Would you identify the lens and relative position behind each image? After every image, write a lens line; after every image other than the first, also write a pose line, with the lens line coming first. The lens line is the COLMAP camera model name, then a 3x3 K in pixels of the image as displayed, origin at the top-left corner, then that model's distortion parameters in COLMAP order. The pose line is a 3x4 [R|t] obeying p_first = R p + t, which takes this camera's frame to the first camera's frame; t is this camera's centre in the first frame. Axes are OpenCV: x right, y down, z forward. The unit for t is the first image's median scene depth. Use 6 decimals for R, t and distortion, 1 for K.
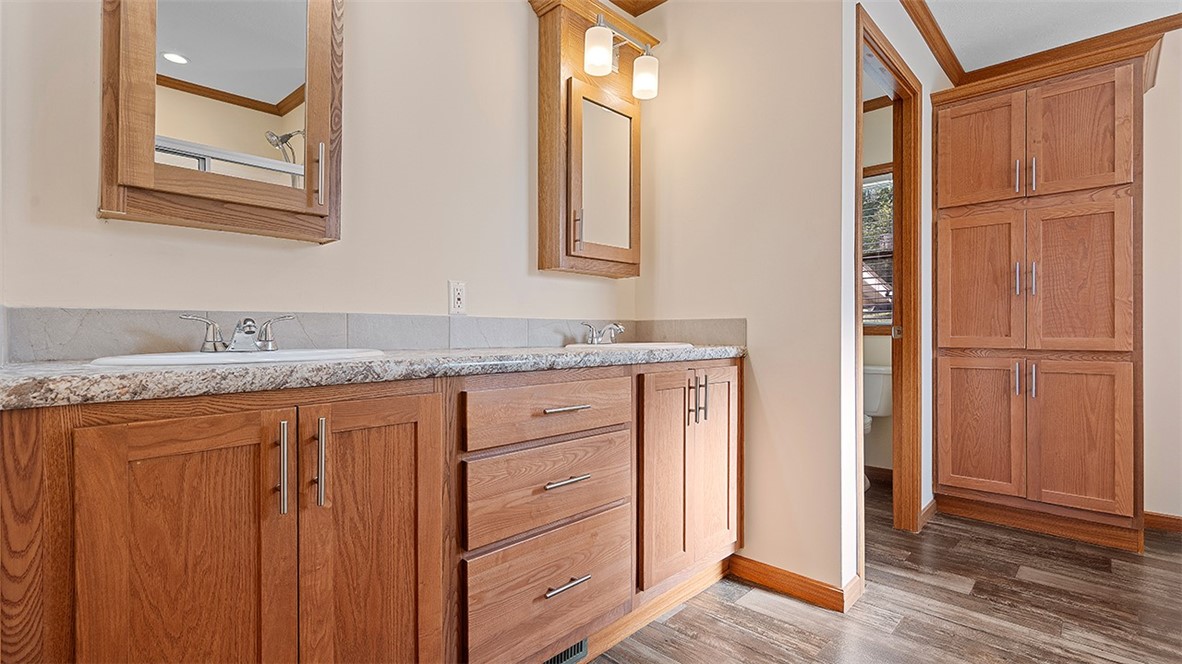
lens RADIAL K [[543.2, 0, 597.0], [0, 543.2, 330.3], [0, 0, 1]] dist [-0.012193, 0.001177]
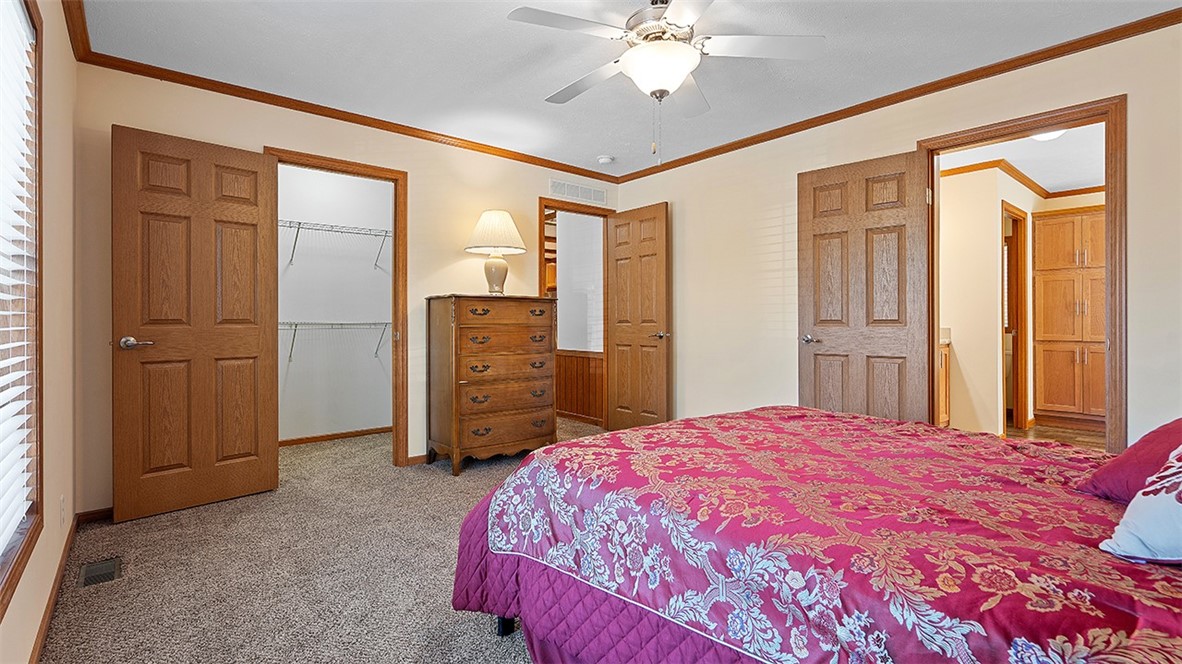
lens RADIAL K [[543.2, 0, 586.2], [0, 543.2, 326.9], [0, 0, 1]] dist [-0.012193, 0.001177]
pose [[0.991640, -0.006933, -0.128846, -0.806548], [0.006812, 0.999976, -0.001374, -0.028888], [0.128852, 0.000485, 0.991664, -1.261461]]
